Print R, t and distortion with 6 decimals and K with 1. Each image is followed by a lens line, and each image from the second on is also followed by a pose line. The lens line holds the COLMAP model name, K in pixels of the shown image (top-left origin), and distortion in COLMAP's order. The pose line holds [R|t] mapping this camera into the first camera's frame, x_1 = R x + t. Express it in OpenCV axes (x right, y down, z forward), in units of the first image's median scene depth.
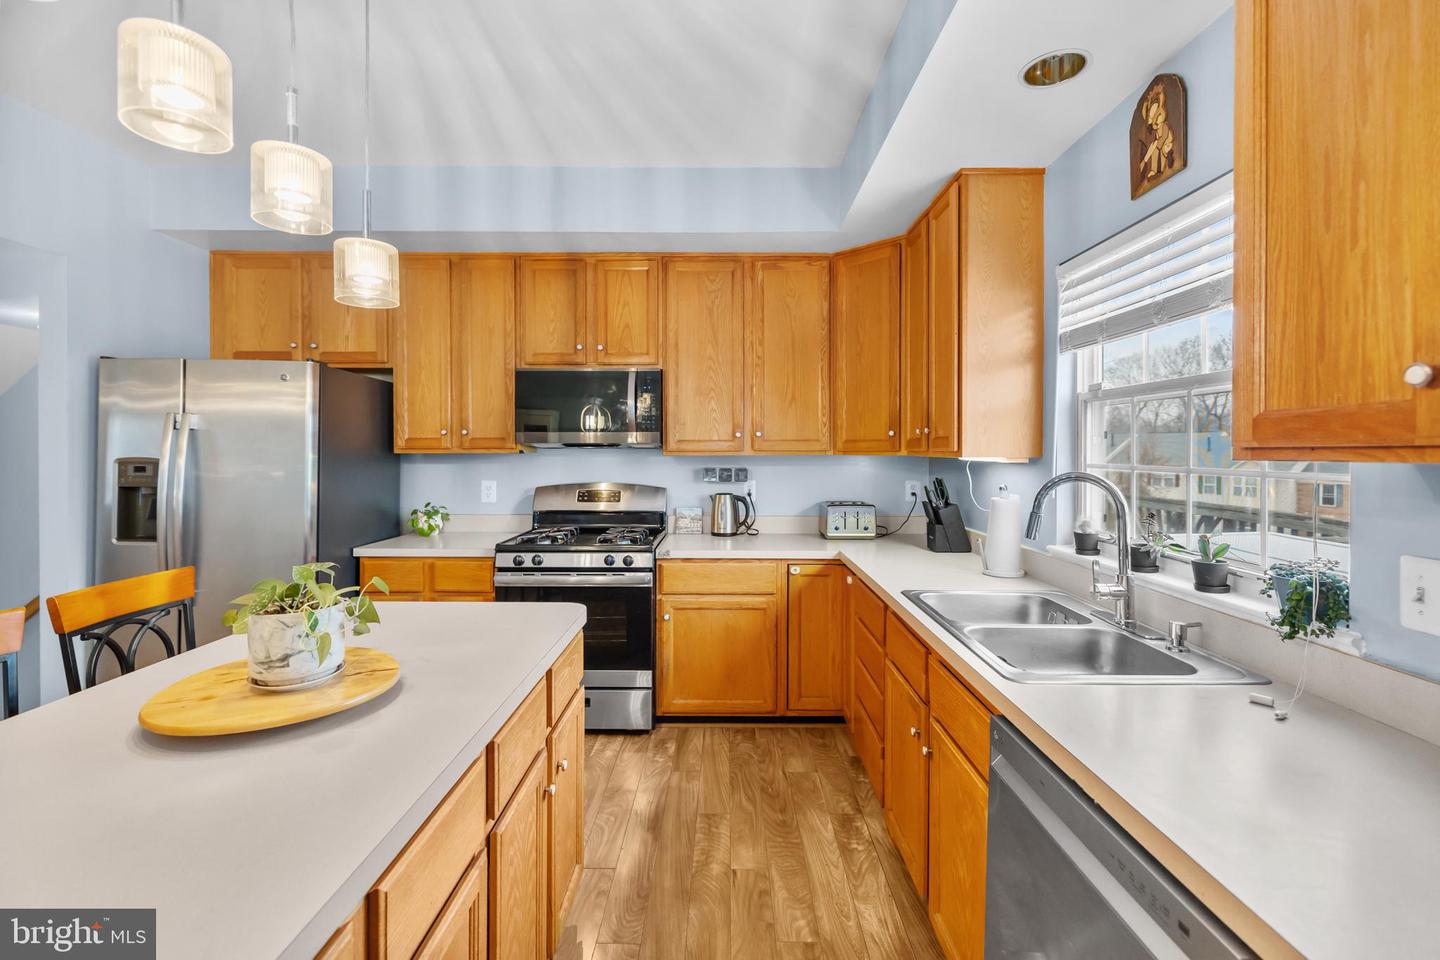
lens RADIAL K [[612.7, 0, 711.0], [0, 612.7, 450.6], [0, 0, 1]] dist [0.001263, -0.000401]
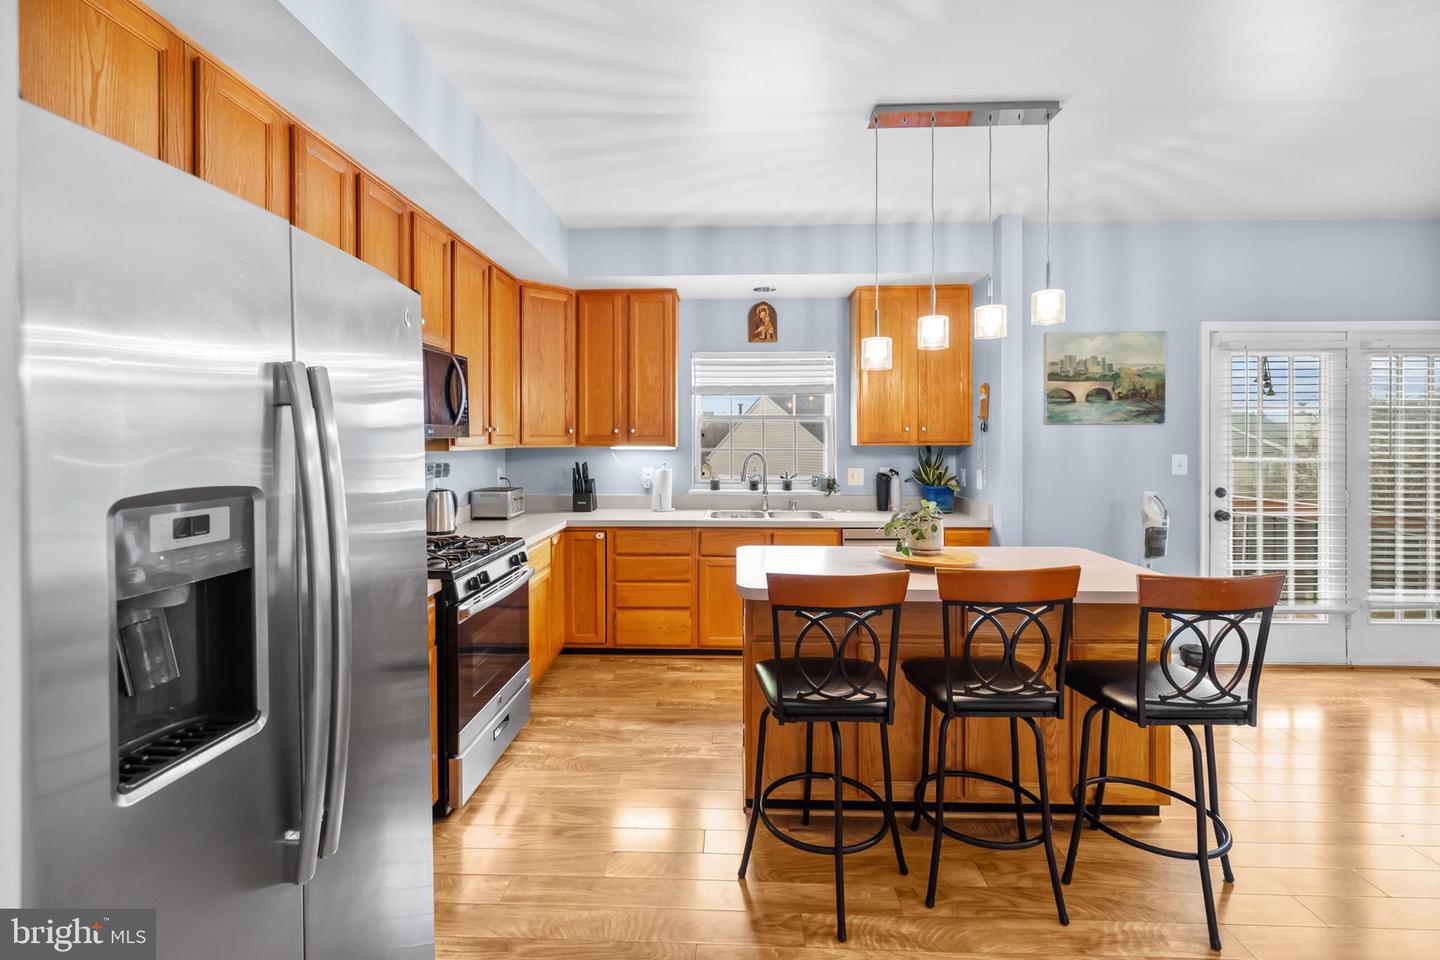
lens RADIAL K [[612.7, 0, 704.2], [0, 612.7, 436.5], [0, 0, 1]] dist [0.001263, -0.000401]
pose [[0.042870, 0.003164, 0.999076, -1.081002], [0.003668, 0.999988, -0.003325, -0.010544], [-0.999074, 0.003807, 0.042858, 0.642657]]
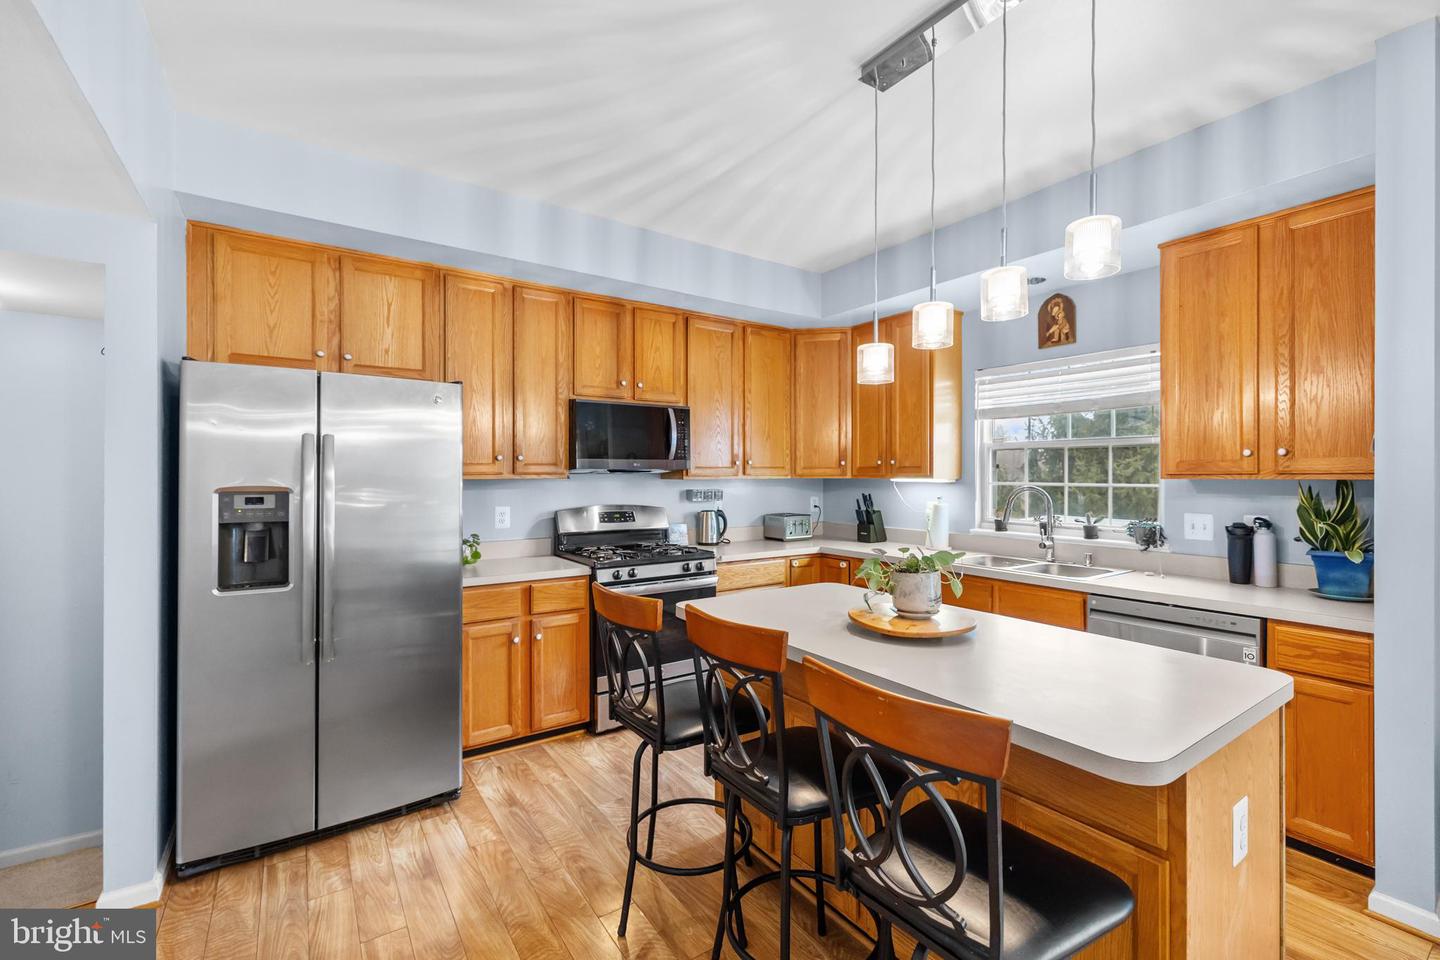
lens RADIAL K [[612.7, 0, 722.9], [0, 612.7, 470.8], [0, 0, 1]] dist [0.001263, -0.000401]
pose [[0.819646, 0.001043, 0.572870, -0.771986], [0.002321, 0.999984, -0.005141, -0.003430], [-0.572866, 0.005544, 0.819630, -0.023894]]
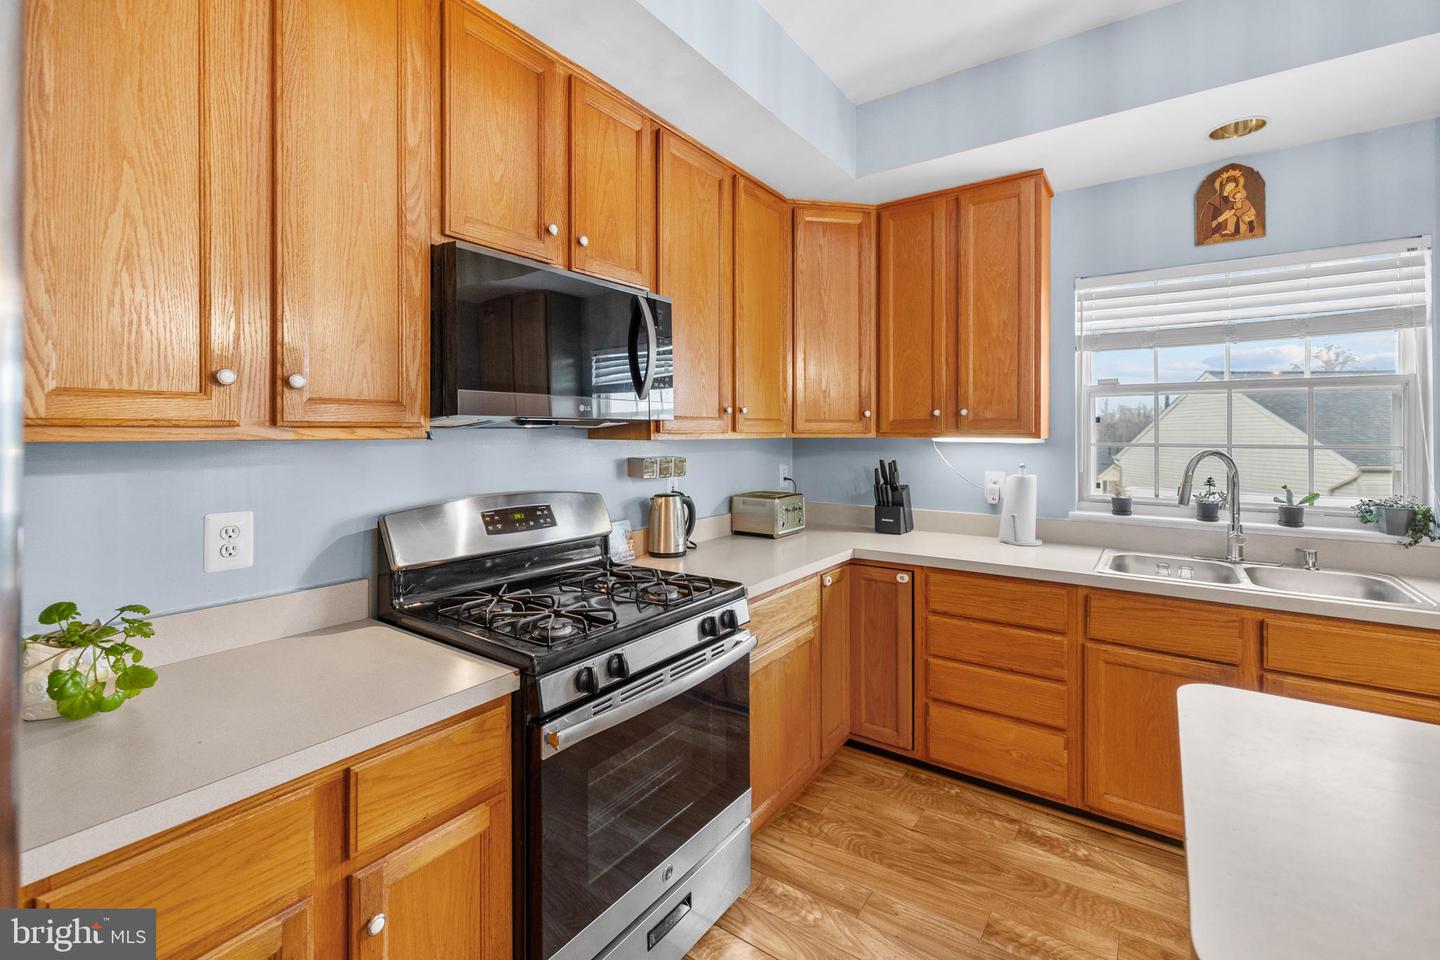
lens RADIAL K [[612.7, 0, 725.2], [0, 612.7, 431.4], [0, 0, 1]] dist [0.001263, -0.000401]
pose [[0.570549, 0.001623, 0.821262, -0.602487], [0.001134, 0.999996, -0.002764, 0.000701], [-0.821263, 0.002509, 0.570544, 0.646627]]
